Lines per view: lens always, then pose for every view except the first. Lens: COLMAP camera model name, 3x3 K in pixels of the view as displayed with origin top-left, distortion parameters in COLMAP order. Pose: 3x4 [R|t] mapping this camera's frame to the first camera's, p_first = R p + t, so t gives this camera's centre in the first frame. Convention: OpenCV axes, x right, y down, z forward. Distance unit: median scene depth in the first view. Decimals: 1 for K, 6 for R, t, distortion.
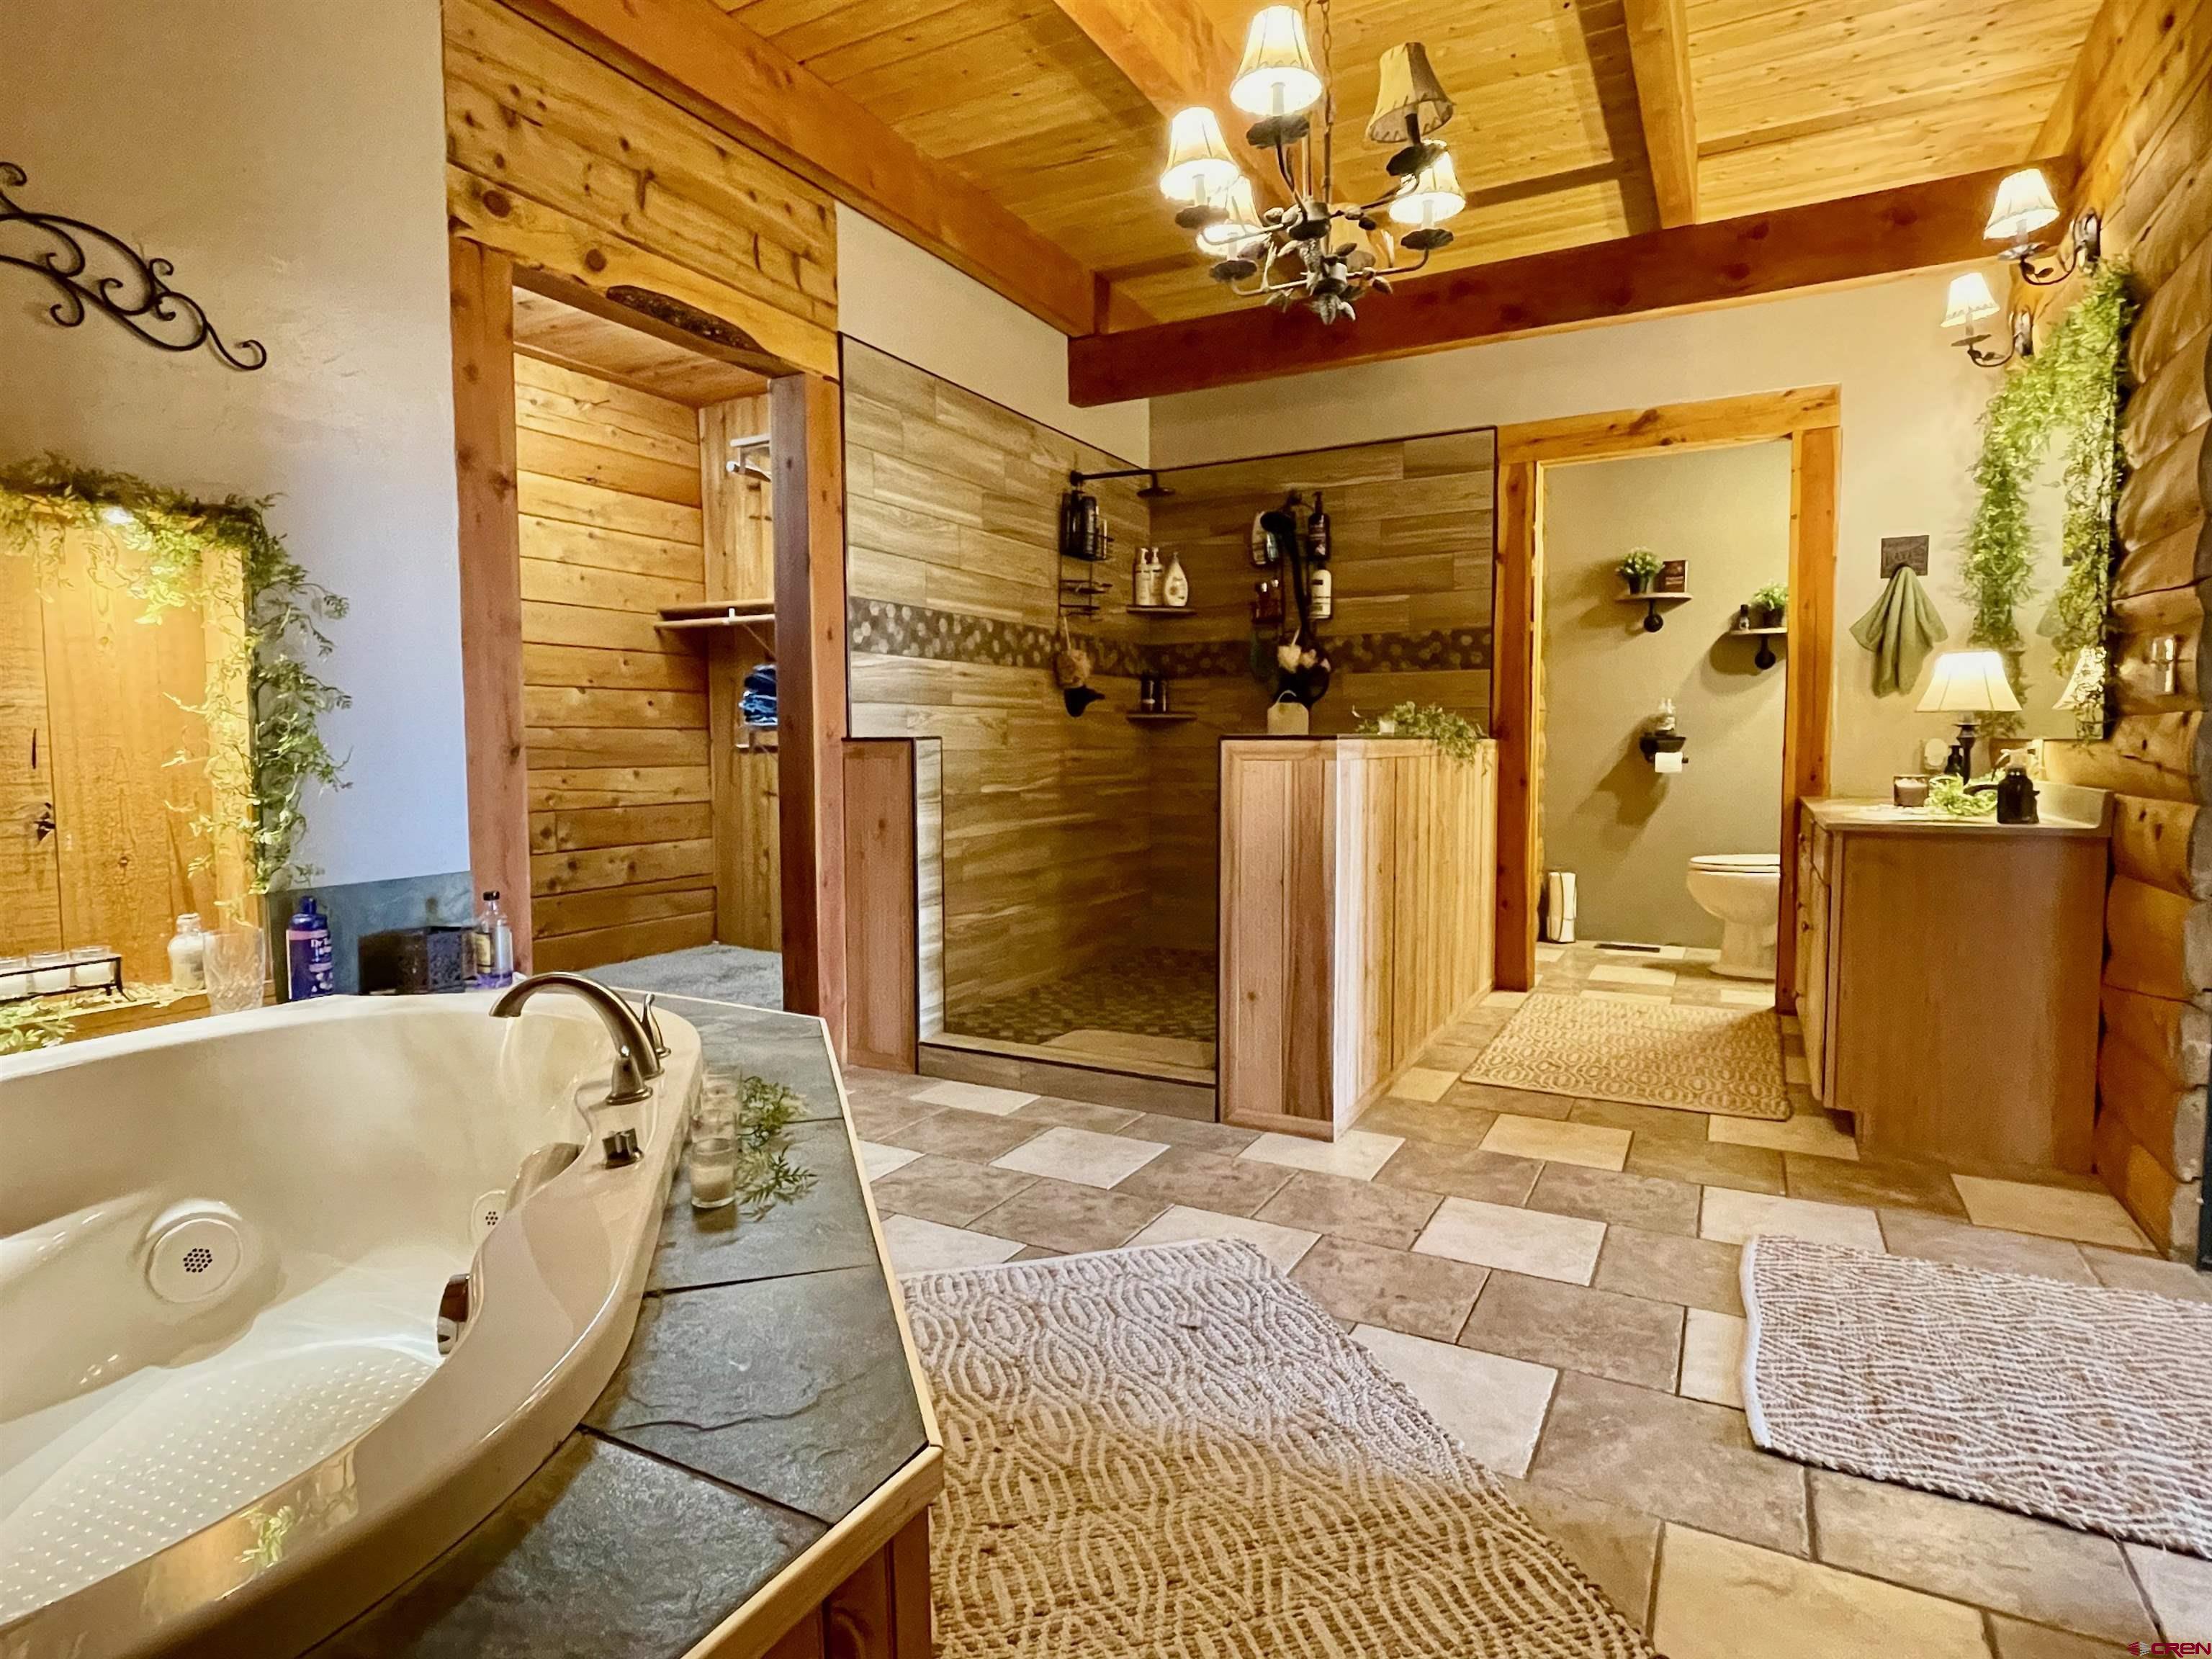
lens RADIAL K [[1177.6, 0, 1104.1], [0, 1177.6, 823.1], [0, 0, 1]] dist [-0.031978, -0.001283]
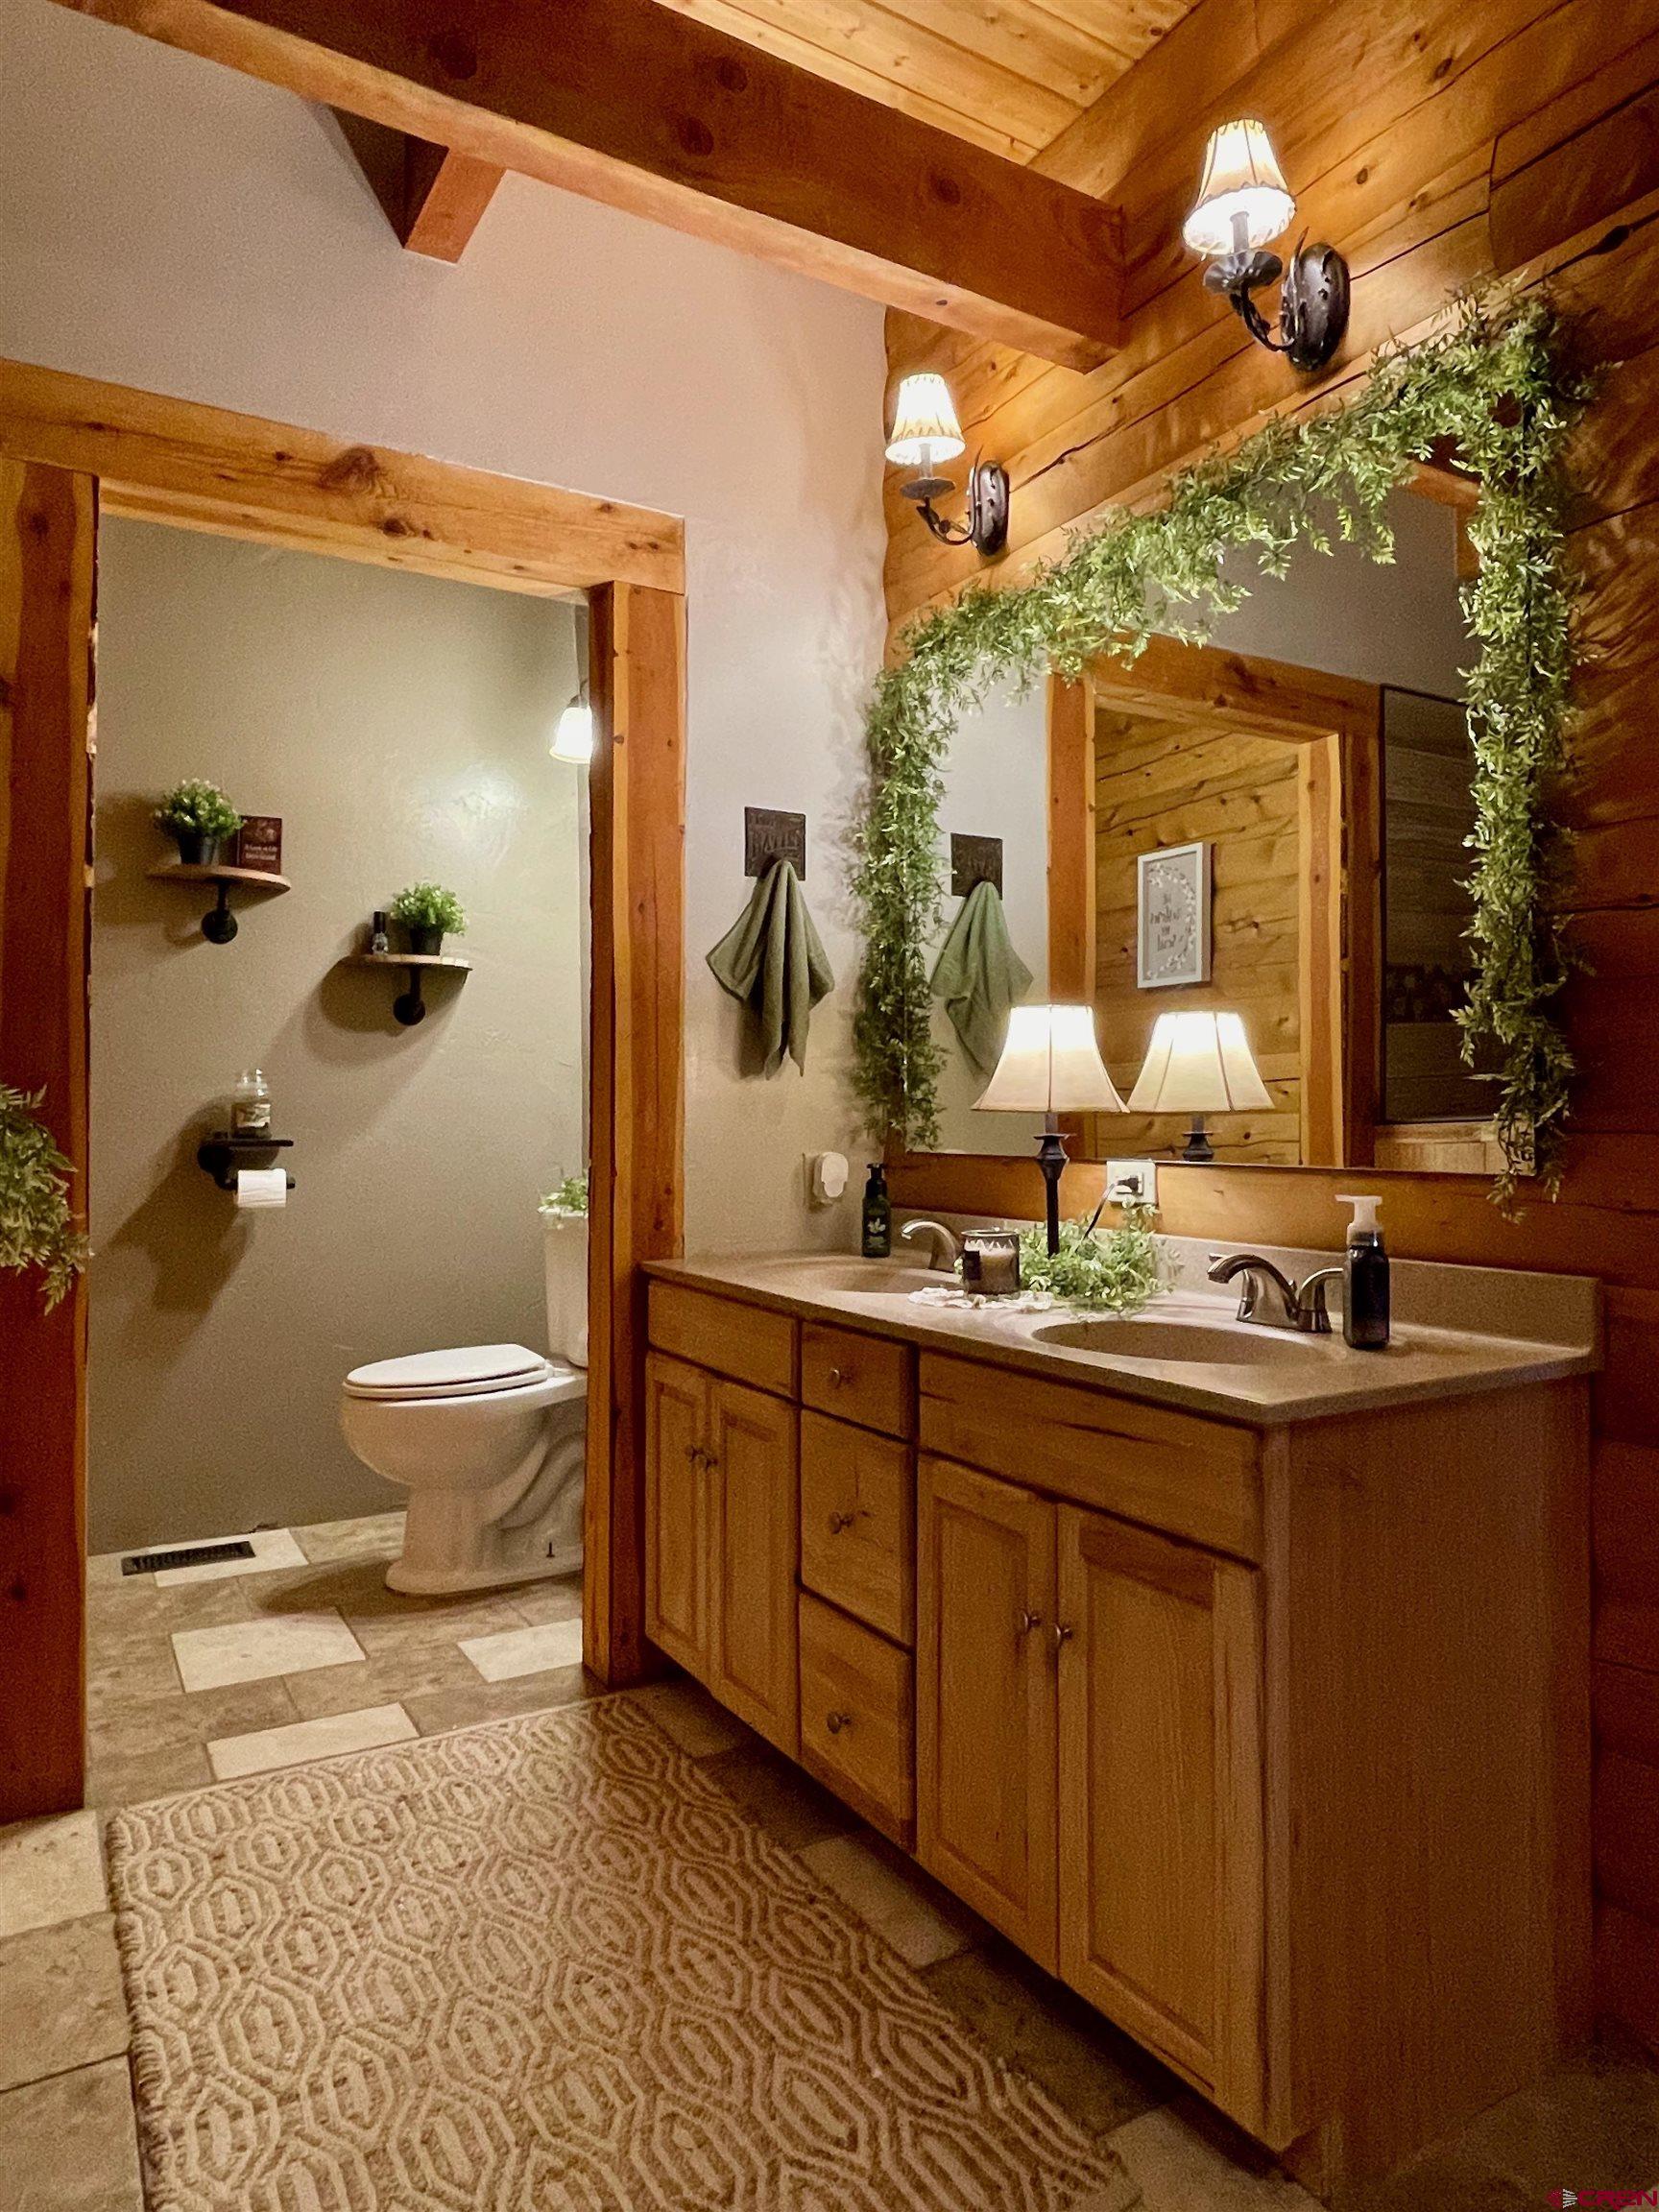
lens RADIAL K [[1397.7, 0, 819.3], [0, 1397.7, 1100.6], [0, 0, 1]] dist [0.027320, -0.000474]
pose [[0.524433, 0.018692, 0.851246, 0.083156], [0.053917, 0.997024, -0.055110, -0.049895], [-0.849743, 0.074798, 0.521865, 0.522885]]
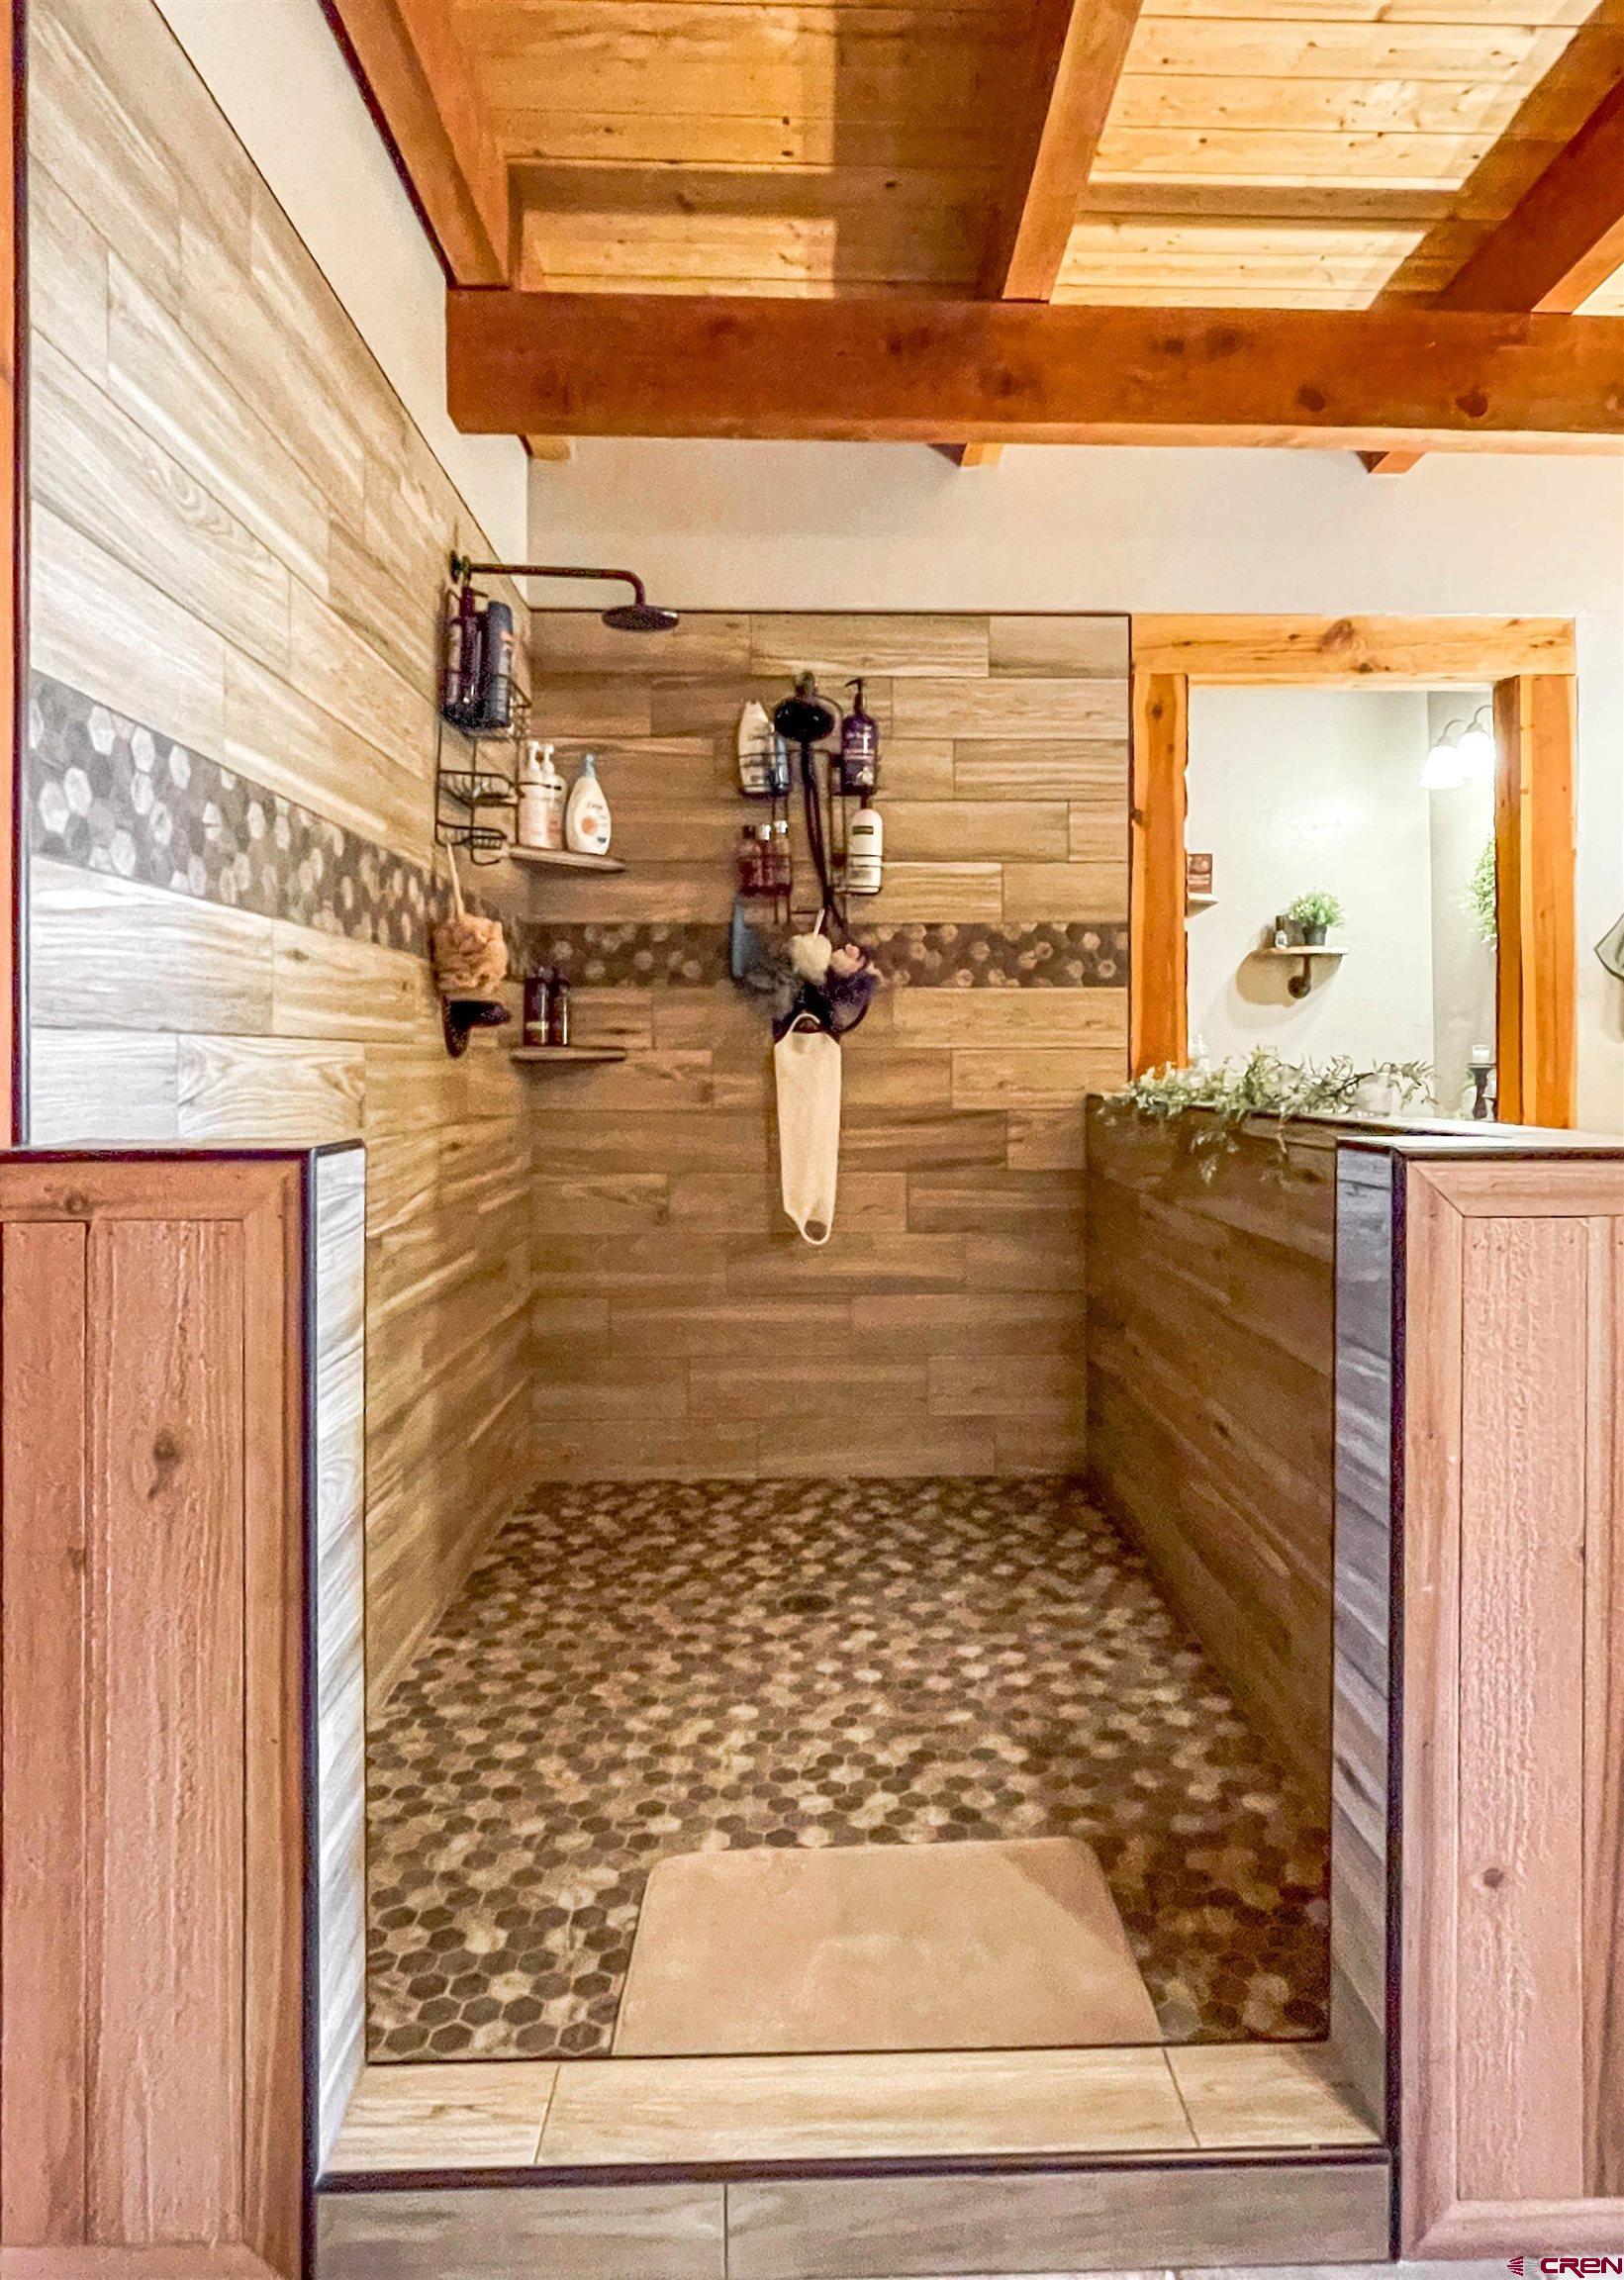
lens RADIAL K [[1299.7, 0, 861.1], [0, 1299.7, 1055.9], [0, 0, 1]] dist [-0.000902, -0.001228]
pose [[0.858561, 0.007702, 0.512653, -0.153127], [0.030913, 0.997290, -0.066754, -0.050941], [-0.511778, 0.073160, 0.855997, 0.465367]]
